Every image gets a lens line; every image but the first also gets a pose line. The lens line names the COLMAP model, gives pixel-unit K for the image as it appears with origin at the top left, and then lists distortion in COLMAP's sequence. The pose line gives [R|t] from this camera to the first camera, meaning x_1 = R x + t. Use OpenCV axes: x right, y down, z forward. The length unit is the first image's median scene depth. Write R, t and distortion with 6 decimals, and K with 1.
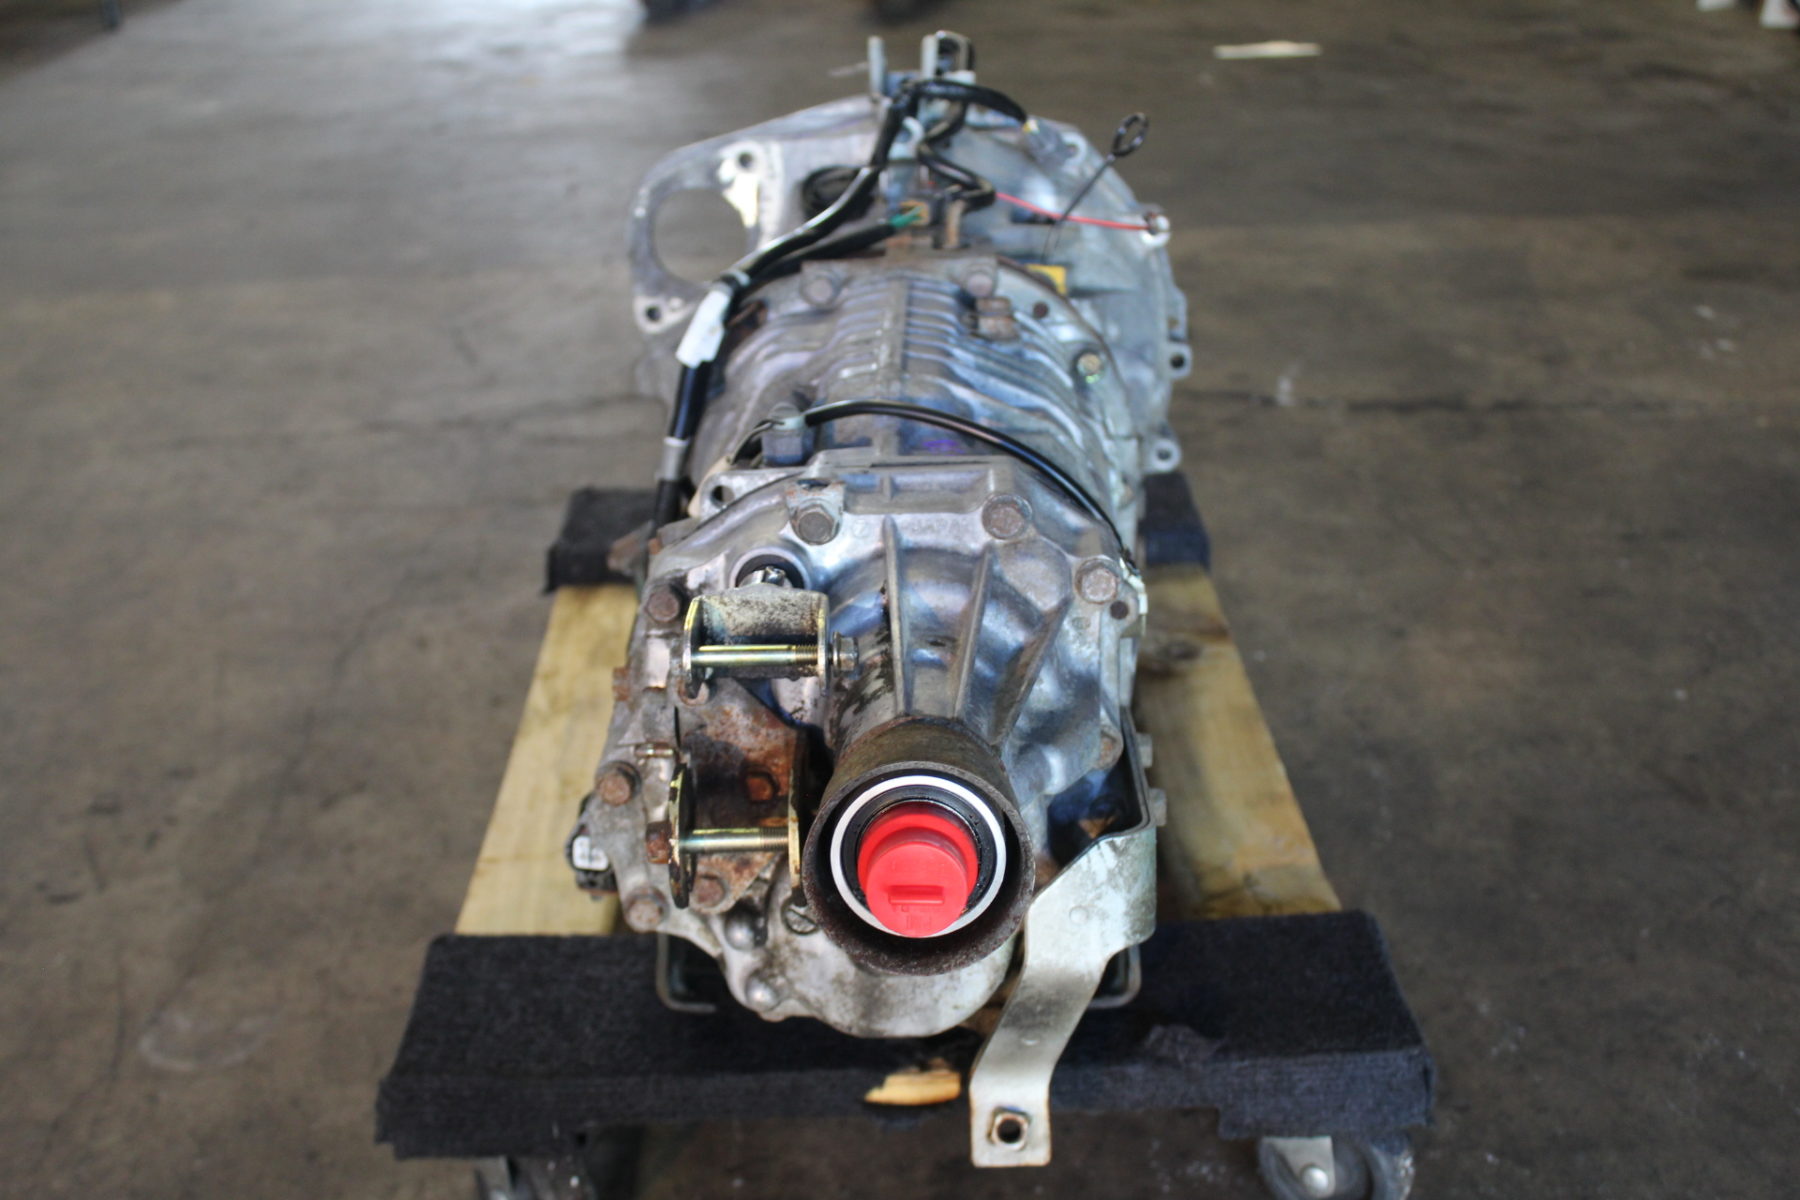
lens RADIAL K [[2342.2, 0, 858.7], [0, 2342.2, 597.4], [0, 0, 1]] dist [-0.125270, 0.307760]
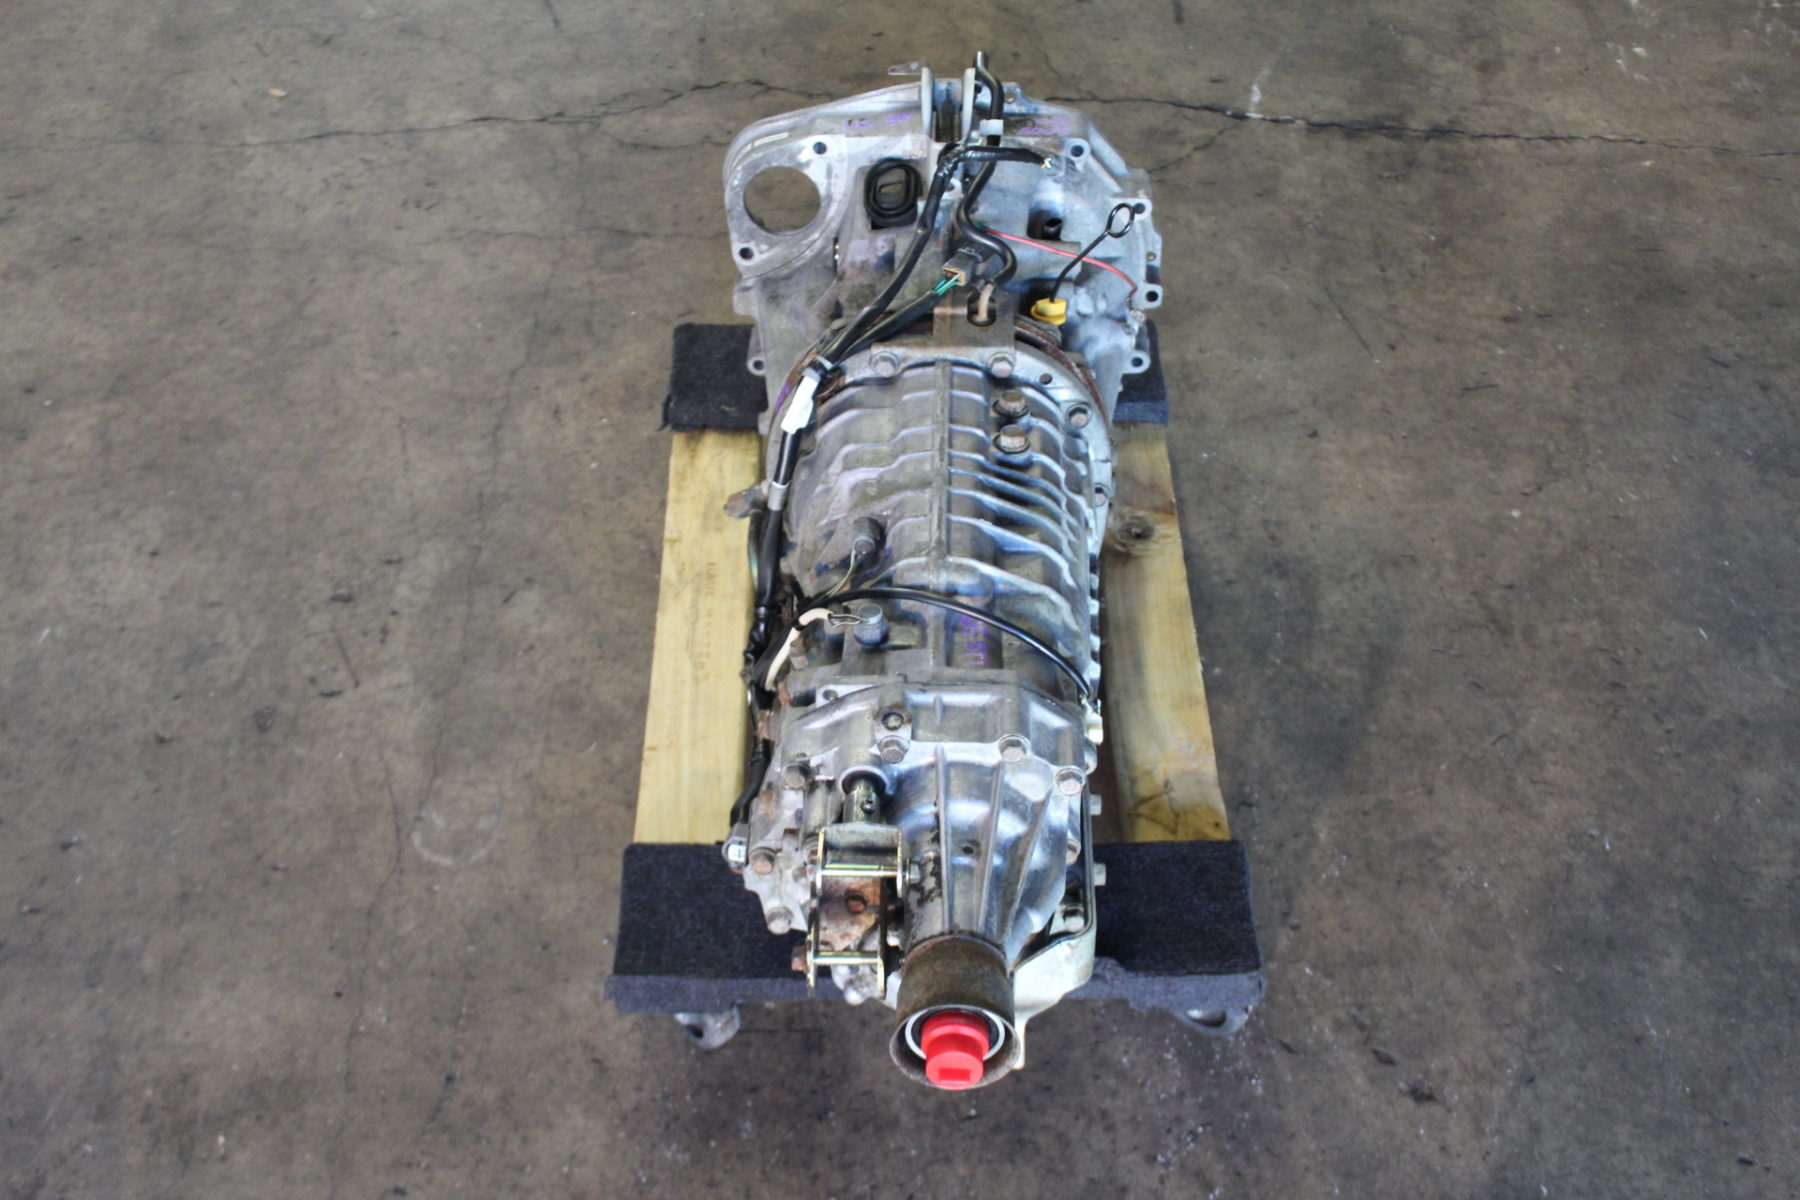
lens RADIAL K [[2342.2, 0, 858.7], [0, 2342.2, 597.4], [0, 0, 1]] dist [-0.125270, 0.307760]
pose [[0.999886, 0.012583, 0.008393, -0.039864], [-0.014915, 0.912430, 0.408962, -0.547032], [-0.002512, -0.409040, 0.912513, -0.284927]]
